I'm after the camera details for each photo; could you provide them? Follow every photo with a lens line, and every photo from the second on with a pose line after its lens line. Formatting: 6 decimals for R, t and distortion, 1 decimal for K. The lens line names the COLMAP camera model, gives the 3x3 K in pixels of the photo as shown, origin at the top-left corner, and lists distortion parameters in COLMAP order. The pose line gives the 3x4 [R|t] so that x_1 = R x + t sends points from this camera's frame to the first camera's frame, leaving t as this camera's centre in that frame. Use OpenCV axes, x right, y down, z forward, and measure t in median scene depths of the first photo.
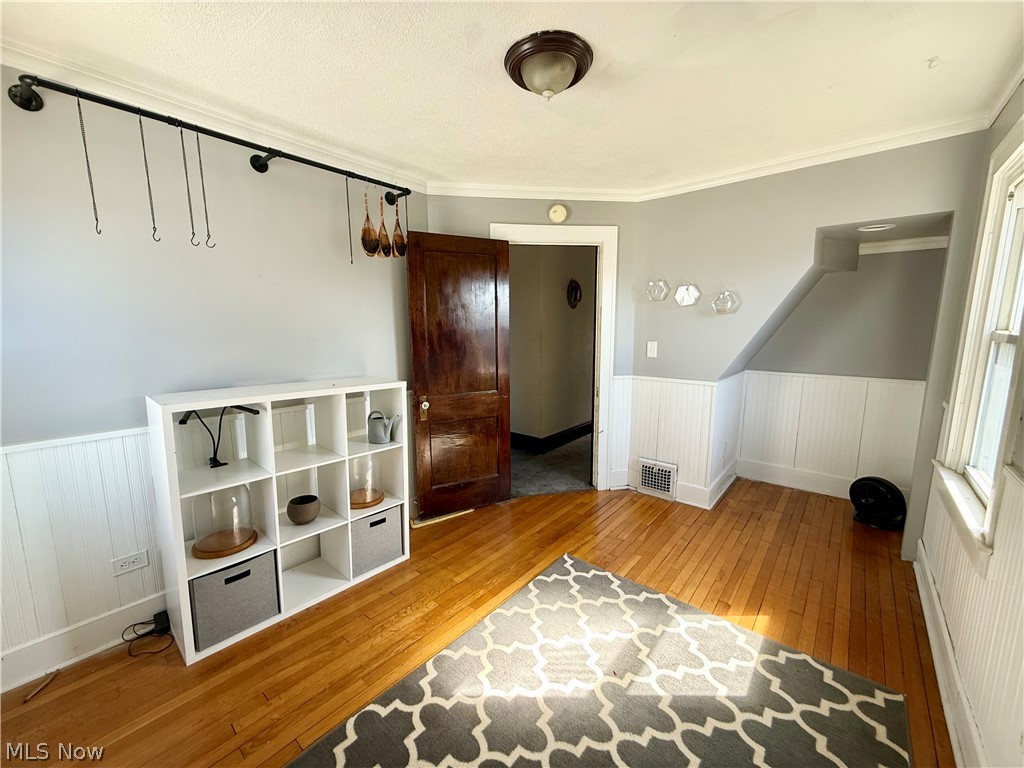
lens RADIAL K [[406.5, 0, 508.9], [0, 406.5, 384.1], [0, 0, 1]] dist [-0.000641, -0.000178]
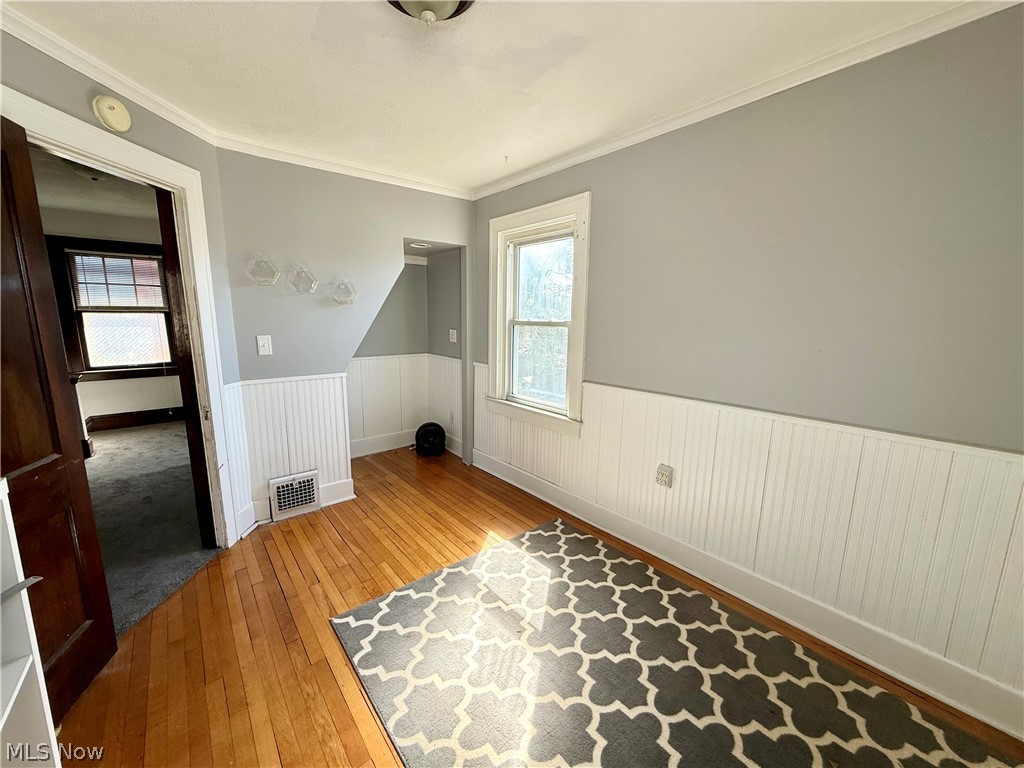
lens RADIAL K [[406.5, 0, 508.9], [0, 406.5, 384.1], [0, 0, 1]] dist [-0.000641, -0.000178]
pose [[0.175509, -0.159340, 0.971497, -0.525181], [0.137439, 0.981117, 0.136088, -0.076249], [-0.974837, 0.109637, 0.194095, 0.547725]]
